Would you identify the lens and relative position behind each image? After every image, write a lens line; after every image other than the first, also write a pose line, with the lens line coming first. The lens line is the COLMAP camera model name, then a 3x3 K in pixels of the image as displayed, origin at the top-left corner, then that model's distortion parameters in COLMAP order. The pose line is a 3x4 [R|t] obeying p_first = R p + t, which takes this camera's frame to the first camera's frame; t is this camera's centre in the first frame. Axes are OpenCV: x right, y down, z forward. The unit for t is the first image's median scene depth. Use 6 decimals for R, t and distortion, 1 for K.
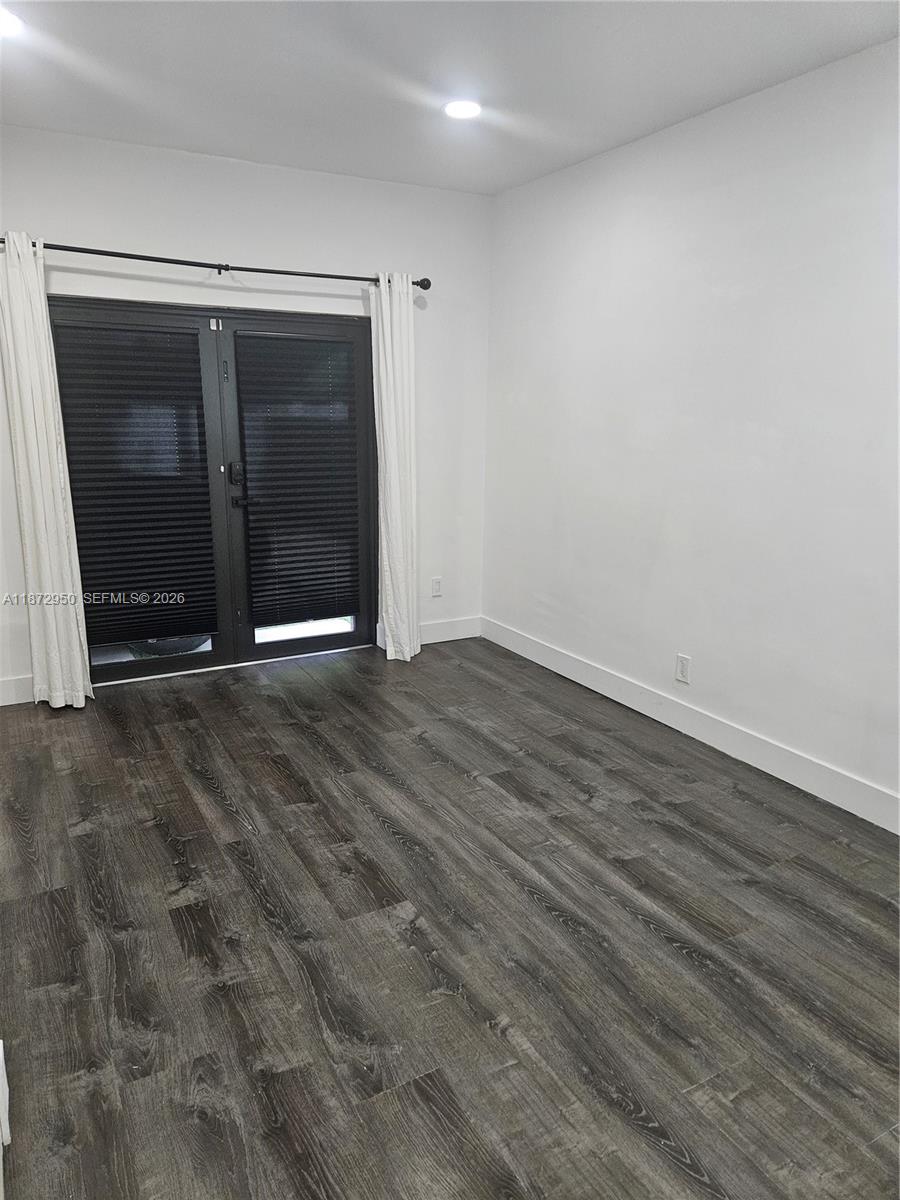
lens RADIAL K [[804.9, 0, 453.1], [0, 804.9, 596.2], [0, 0, 1]] dist [0.084294, -0.075578]
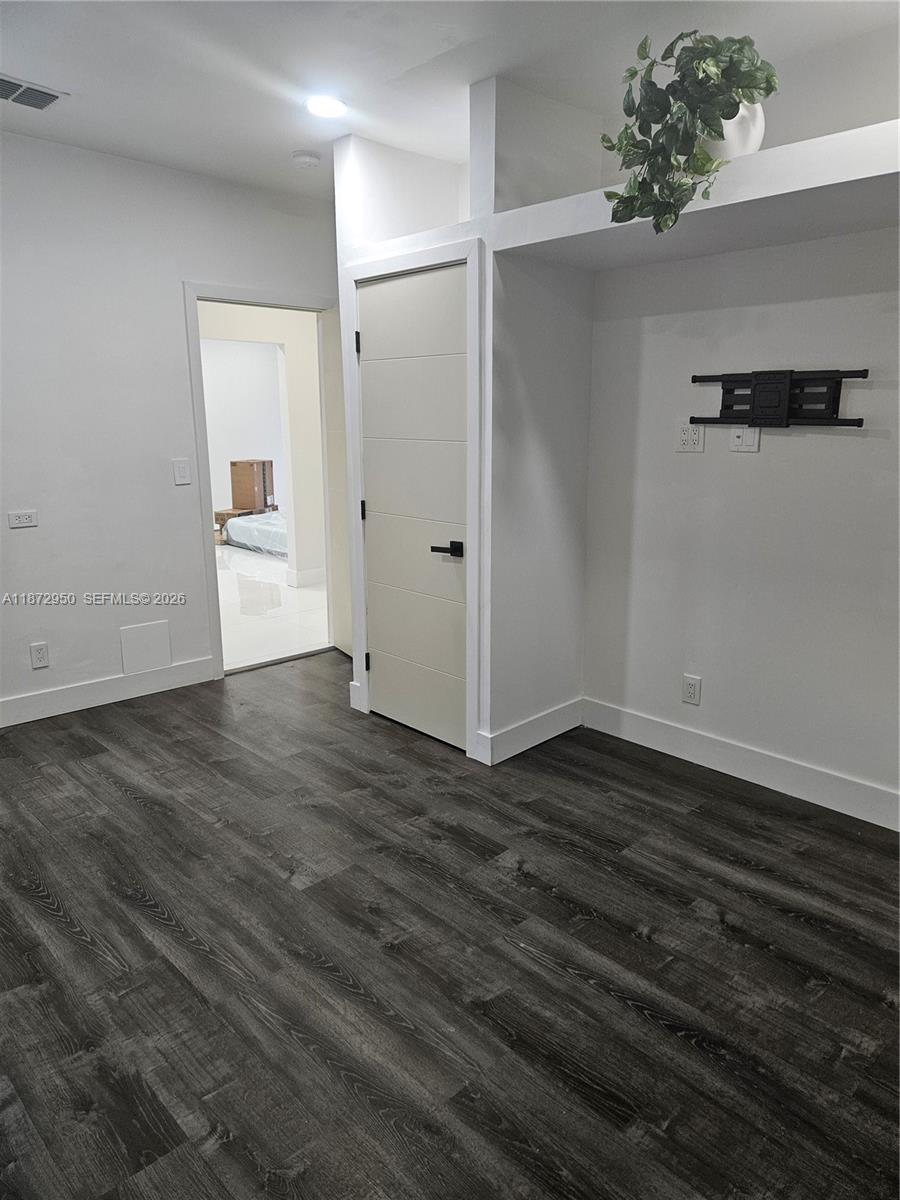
lens RADIAL K [[804.9, 0, 453.1], [0, 804.9, 596.2], [0, 0, 1]] dist [0.084294, -0.075578]
pose [[-0.970466, 0.041357, -0.237666, -0.012822], [-0.065795, 0.902467, 0.425705, -0.378561], [0.232091, 0.428770, -0.873092, 1.653487]]
